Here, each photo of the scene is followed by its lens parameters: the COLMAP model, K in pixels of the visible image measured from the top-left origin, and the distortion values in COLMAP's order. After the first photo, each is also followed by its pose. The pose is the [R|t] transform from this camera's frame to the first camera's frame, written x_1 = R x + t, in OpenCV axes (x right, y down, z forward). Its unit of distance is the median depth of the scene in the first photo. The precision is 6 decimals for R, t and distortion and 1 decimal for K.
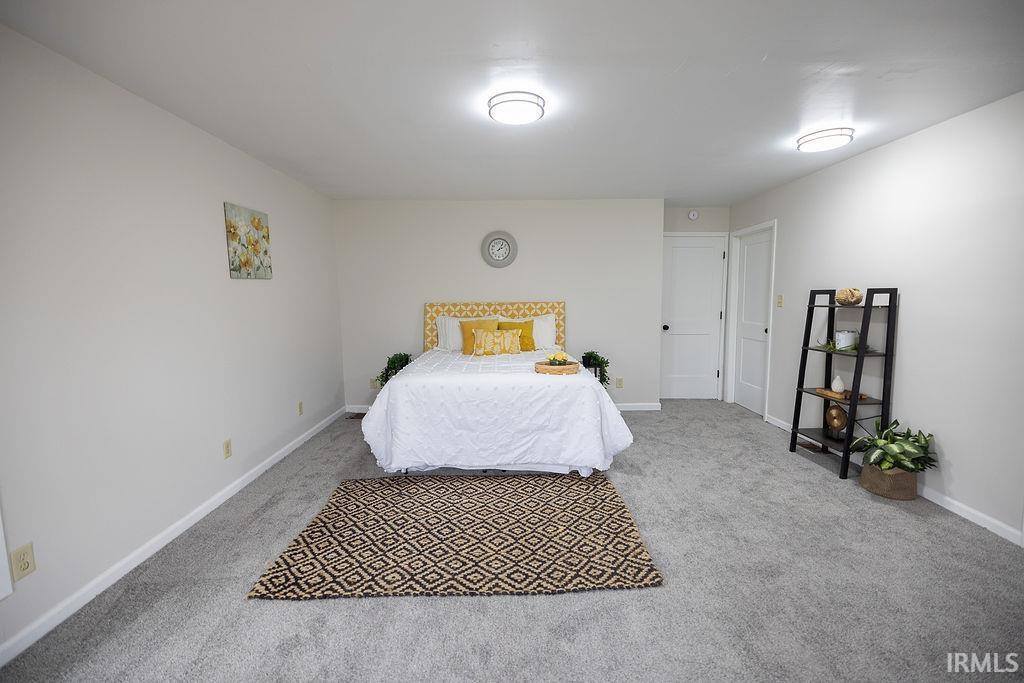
lens RADIAL K [[426.3, 0, 507.7], [0, 426.3, 337.0], [0, 0, 1]] dist [0.003077, 0.000262]
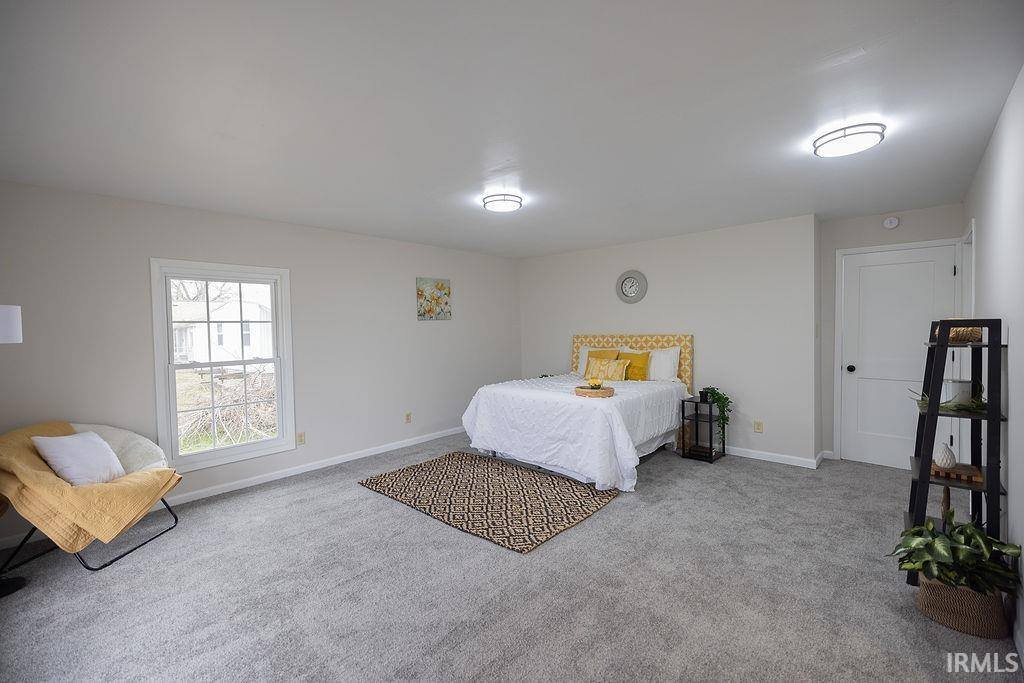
lens RADIAL K [[429.9, 0, 512.0], [0, 429.9, 341.5], [0, 0, 1]] dist [0.021395, -0.000036]
pose [[0.733276, 0.017460, -0.679707, 0.794756], [-0.059863, 0.997446, -0.038959, -0.005527], [0.677290, 0.069257, 0.732449, -0.019741]]
